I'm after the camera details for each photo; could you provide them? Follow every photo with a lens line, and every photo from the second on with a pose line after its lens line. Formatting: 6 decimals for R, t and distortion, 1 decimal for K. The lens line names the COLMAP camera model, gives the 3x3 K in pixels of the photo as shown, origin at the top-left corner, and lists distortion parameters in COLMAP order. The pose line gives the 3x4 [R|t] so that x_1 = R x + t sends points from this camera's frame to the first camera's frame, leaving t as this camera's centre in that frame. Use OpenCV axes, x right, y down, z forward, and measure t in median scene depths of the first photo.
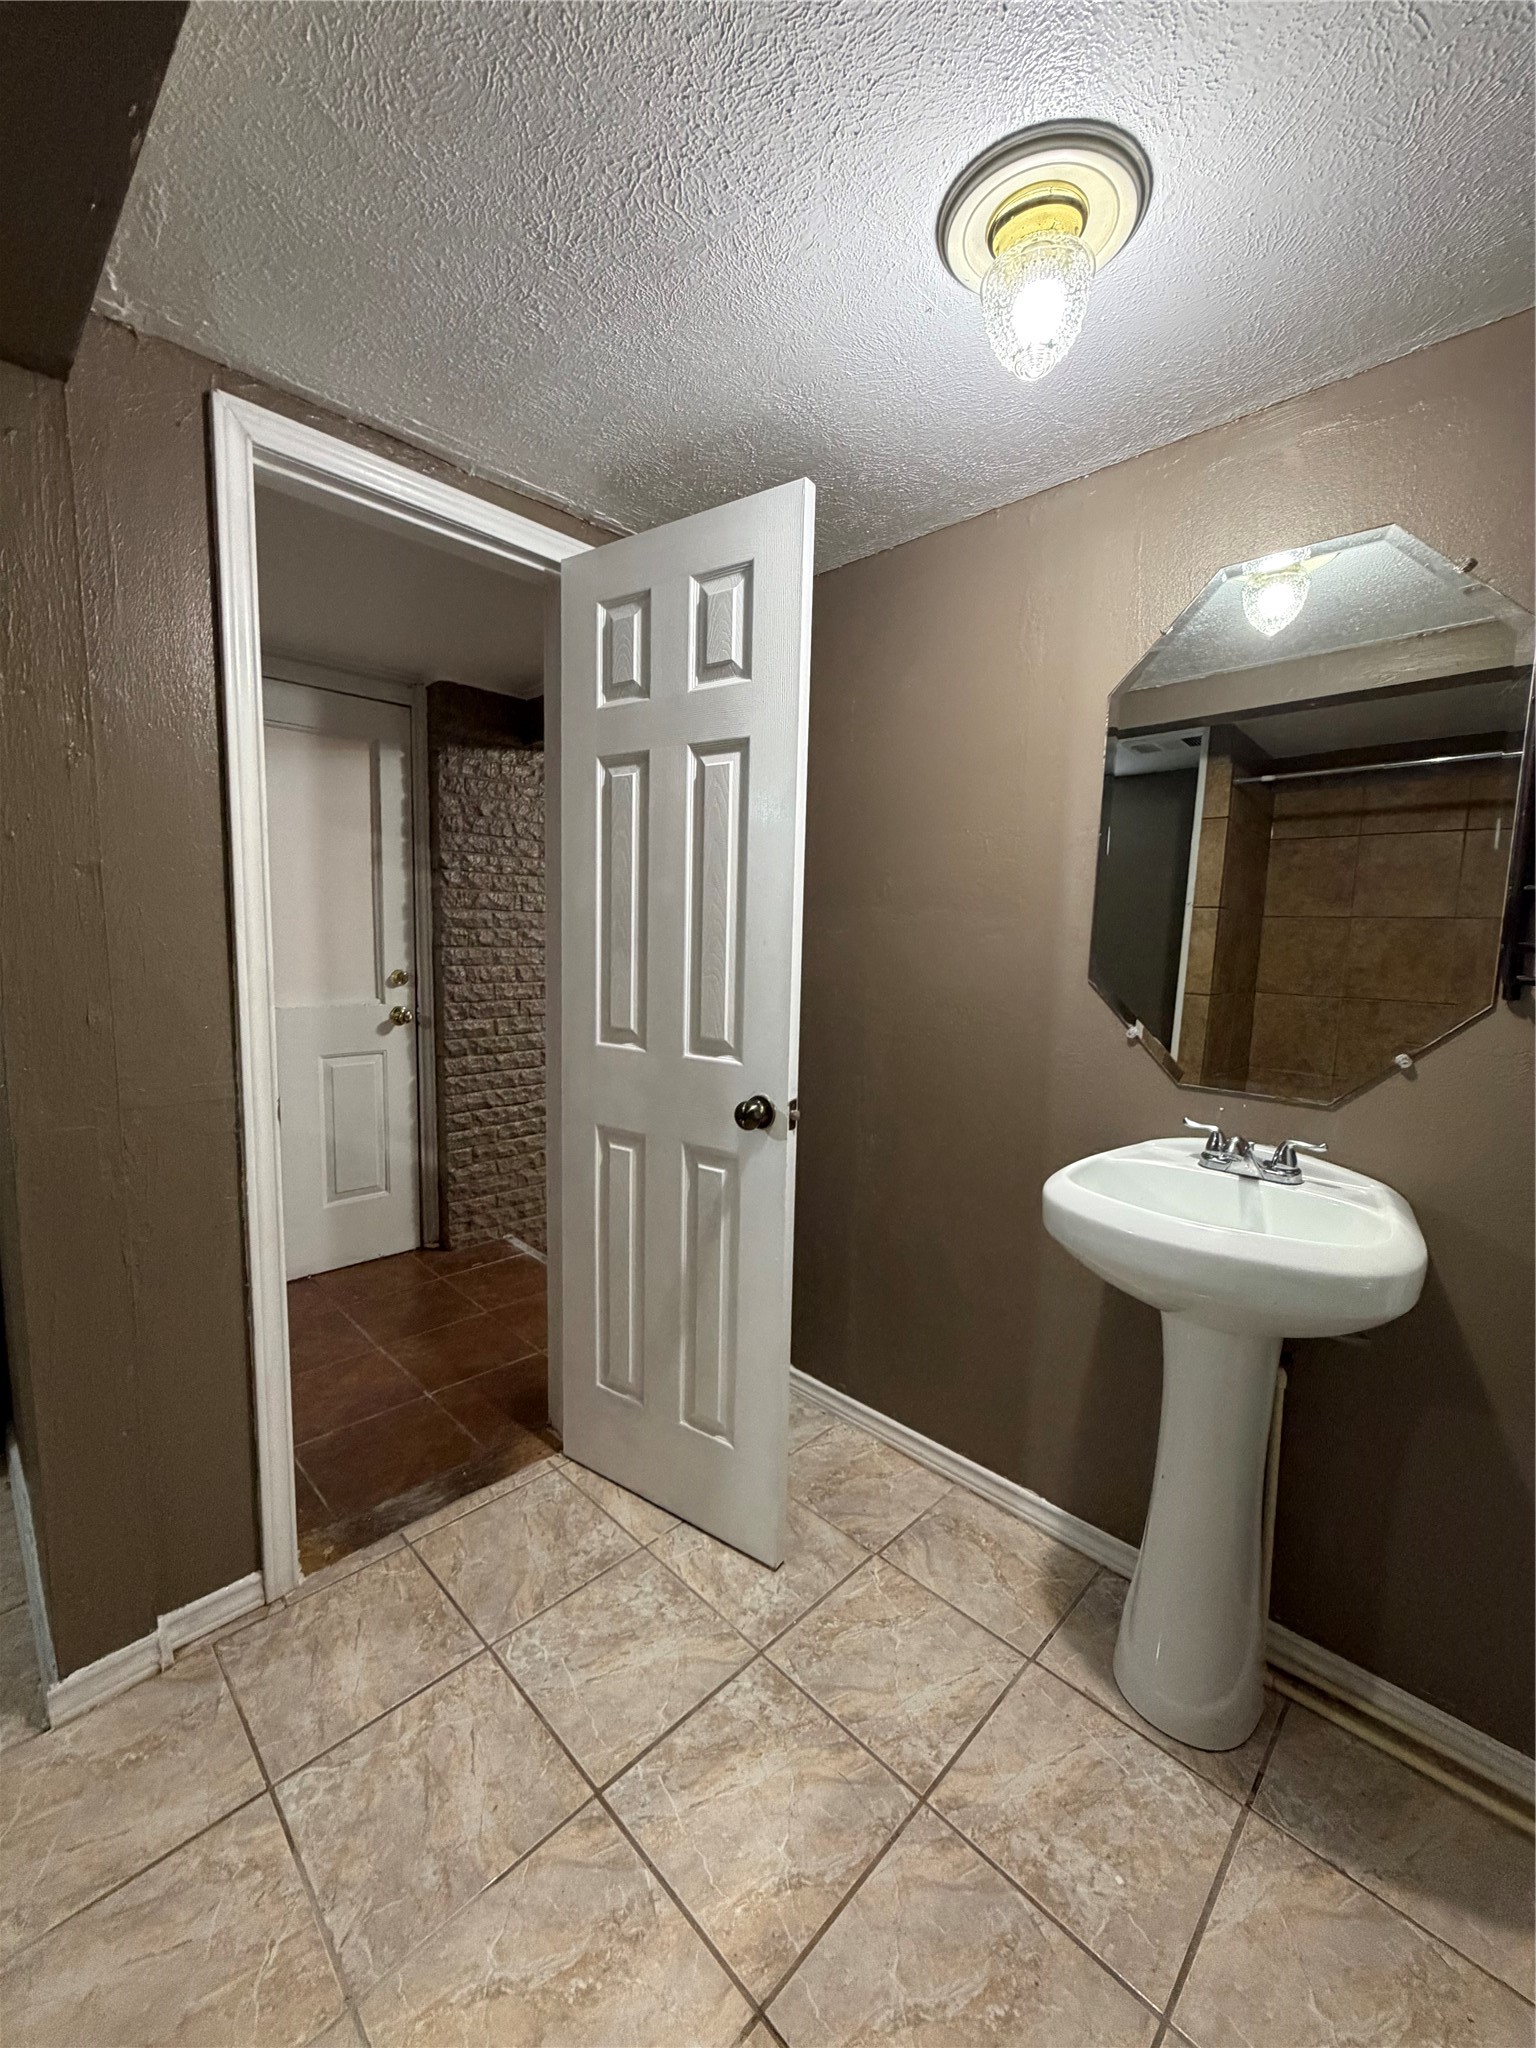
lens RADIAL K [[812.7, 0, 769.7], [0, 812.7, 1029.0], [0, 0, 1]] dist [-0.001193, -0.000139]
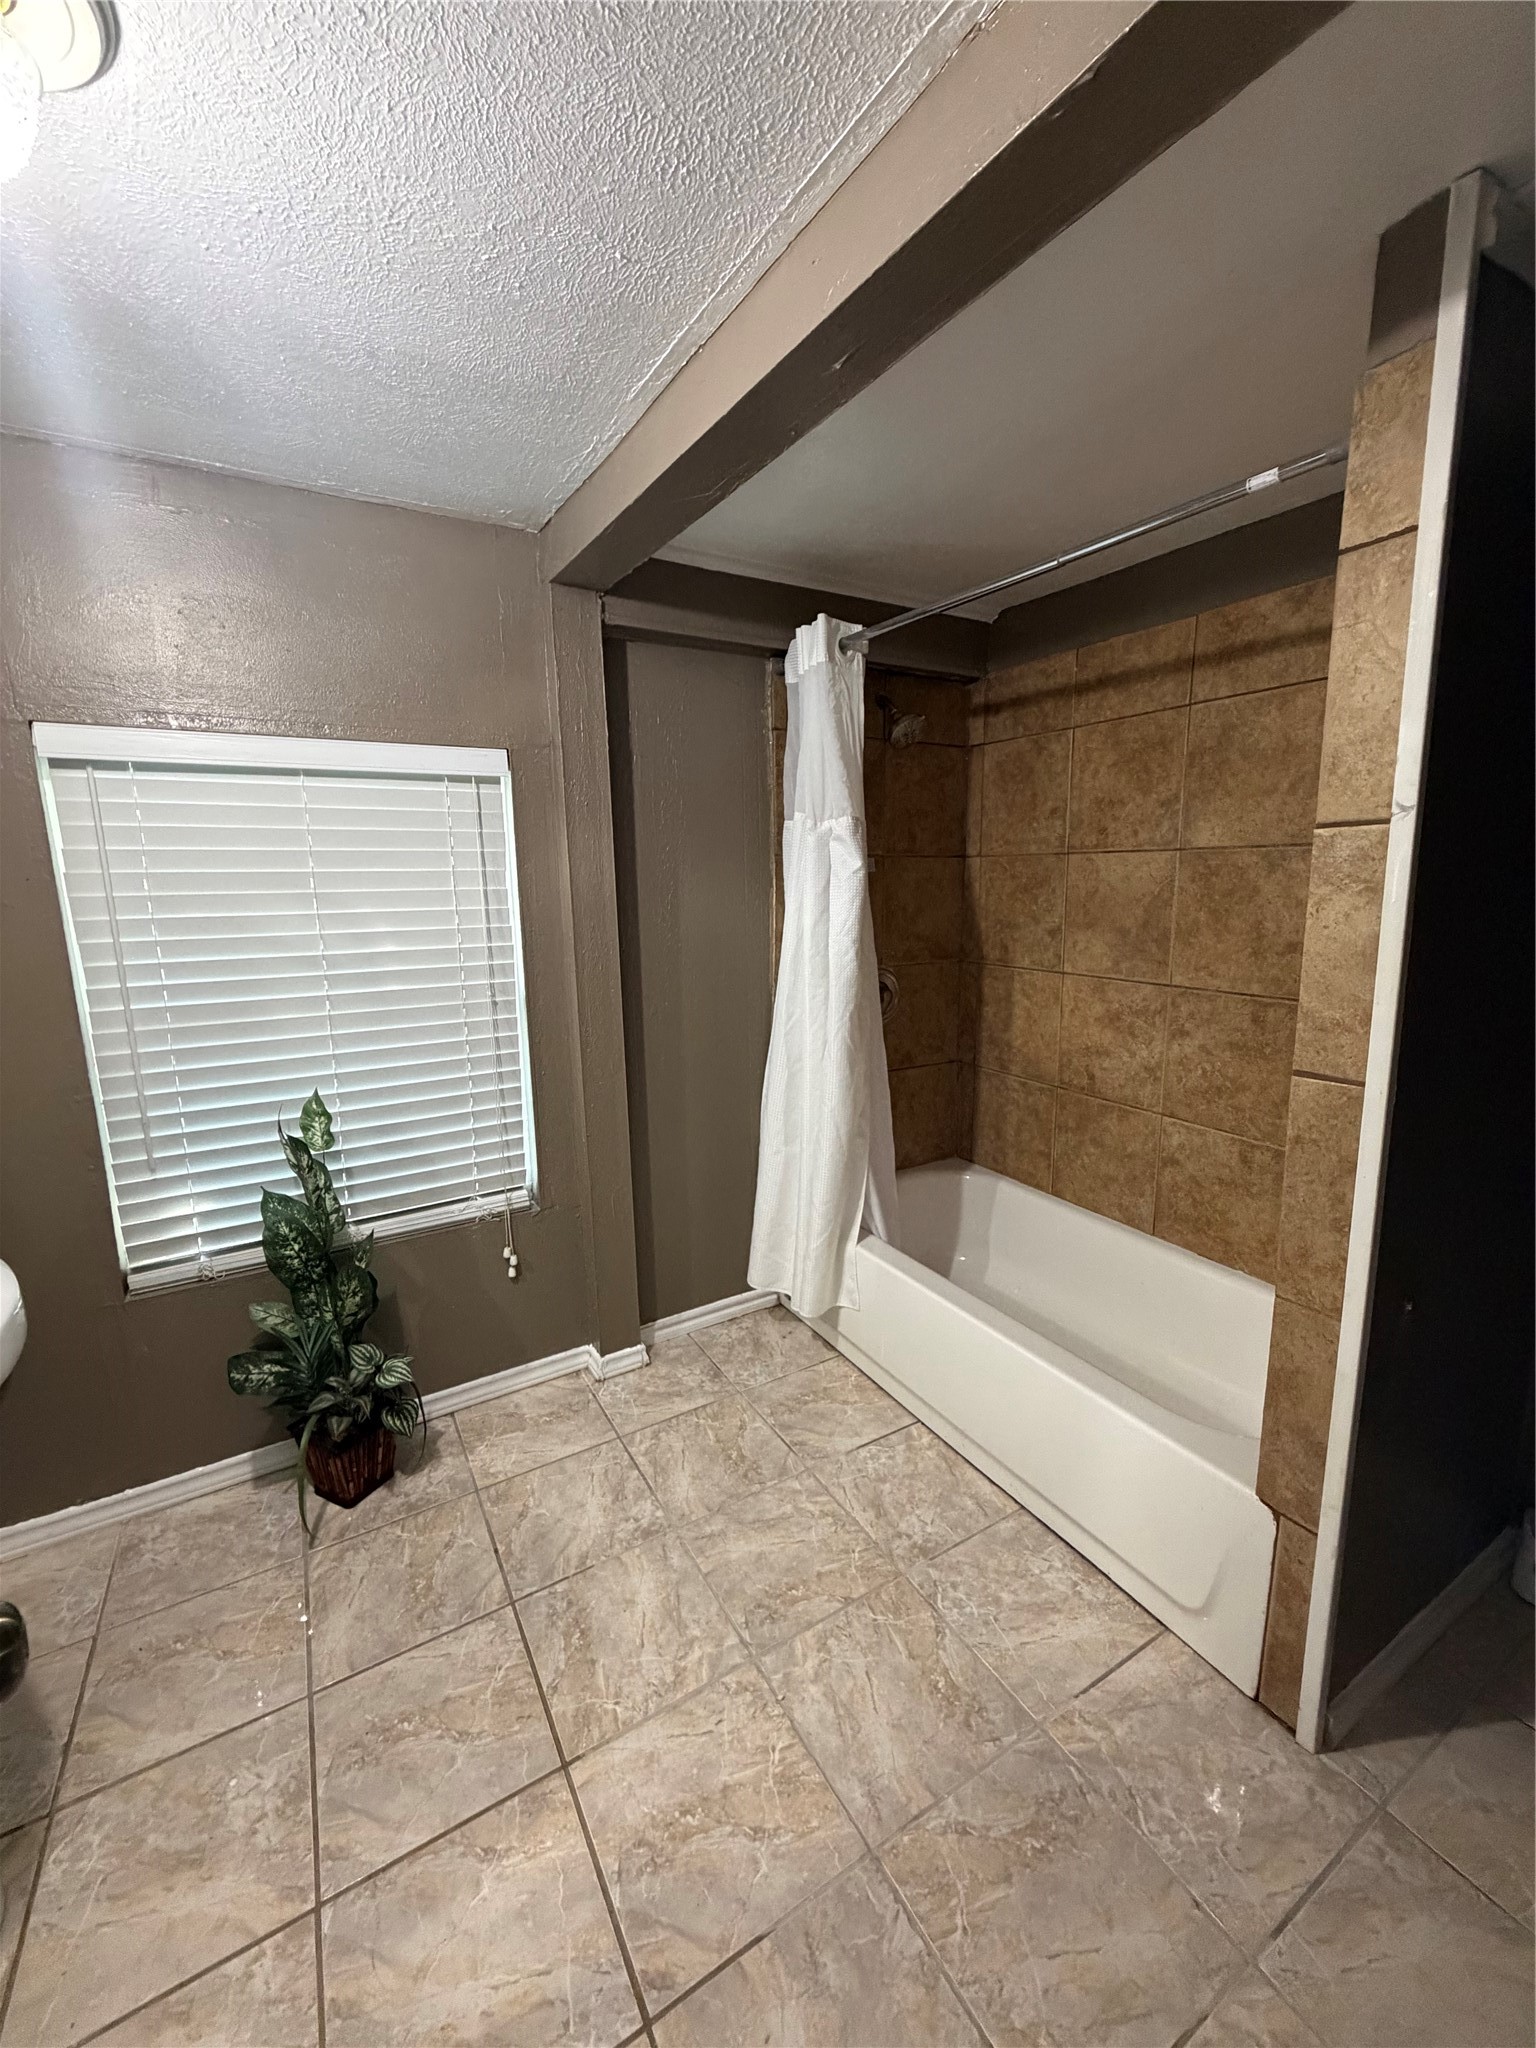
lens RADIAL K [[812.7, 0, 773.7], [0, 812.7, 1024.2], [0, 0, 1]] dist [-0.001193, -0.000139]
pose [[-0.968447, -0.057080, 0.242597, -0.530342], [0.018395, 0.954392, 0.297990, -0.293822], [-0.248542, 0.293050, -0.923227, 1.591237]]
